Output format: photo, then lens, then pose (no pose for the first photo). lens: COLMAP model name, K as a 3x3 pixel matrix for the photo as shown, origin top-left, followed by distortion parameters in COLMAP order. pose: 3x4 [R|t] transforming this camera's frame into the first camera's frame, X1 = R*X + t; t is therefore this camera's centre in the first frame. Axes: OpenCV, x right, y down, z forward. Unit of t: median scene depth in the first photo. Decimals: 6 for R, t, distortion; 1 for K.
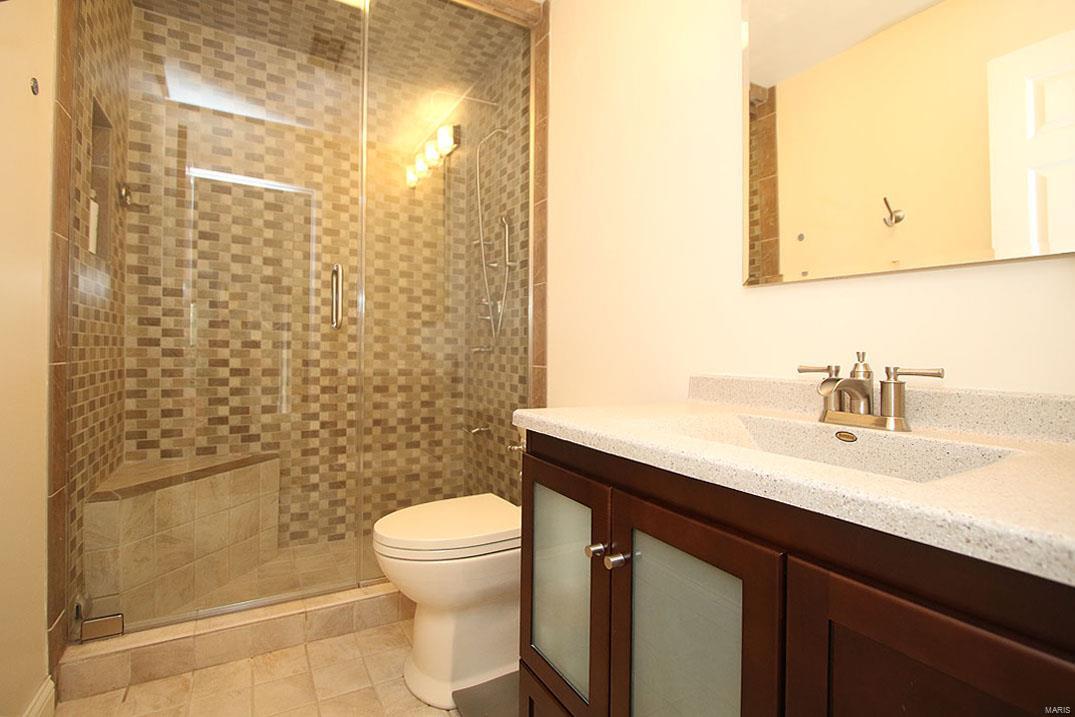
lens RADIAL K [[490.9, 0, 537.6], [0, 490.9, 353.7], [0, 0, 1]] dist [-0.015902, 0.003039]
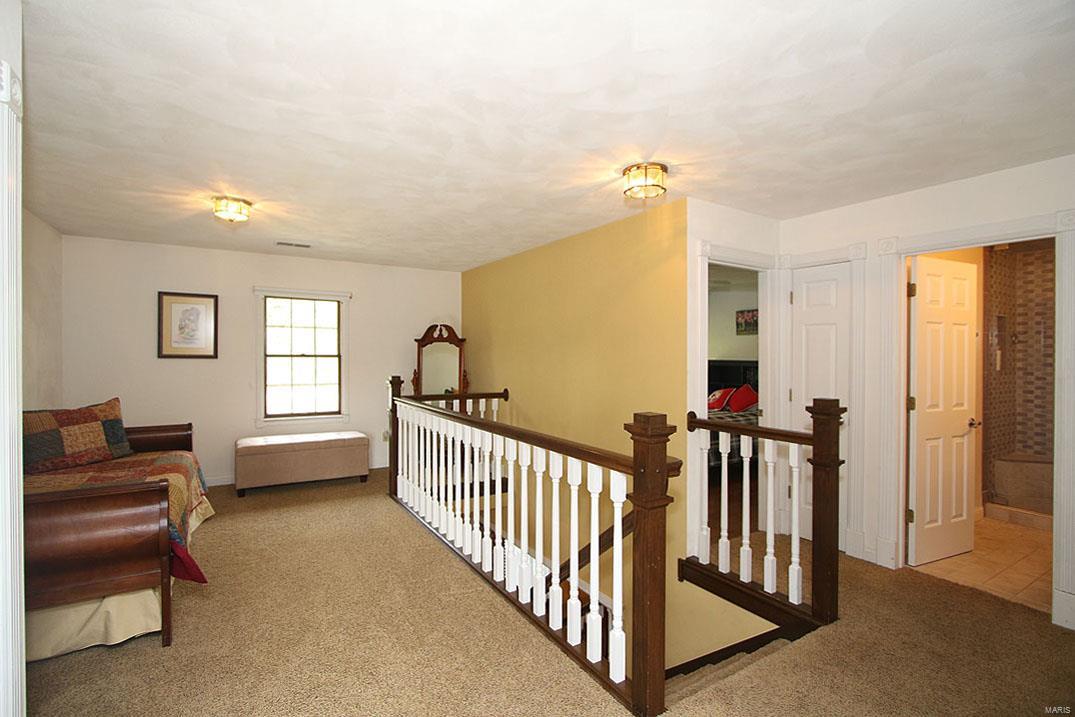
lens RADIAL K [[490.9, 0, 526.8], [0, 490.9, 360.6], [0, 0, 1]] dist [-0.015902, 0.003039]
pose [[0.003349, -0.008842, -0.999955, 1.437346], [-0.001674, 0.999959, -0.008847, -0.188440], [0.999993, 0.001703, 0.003334, -1.328086]]
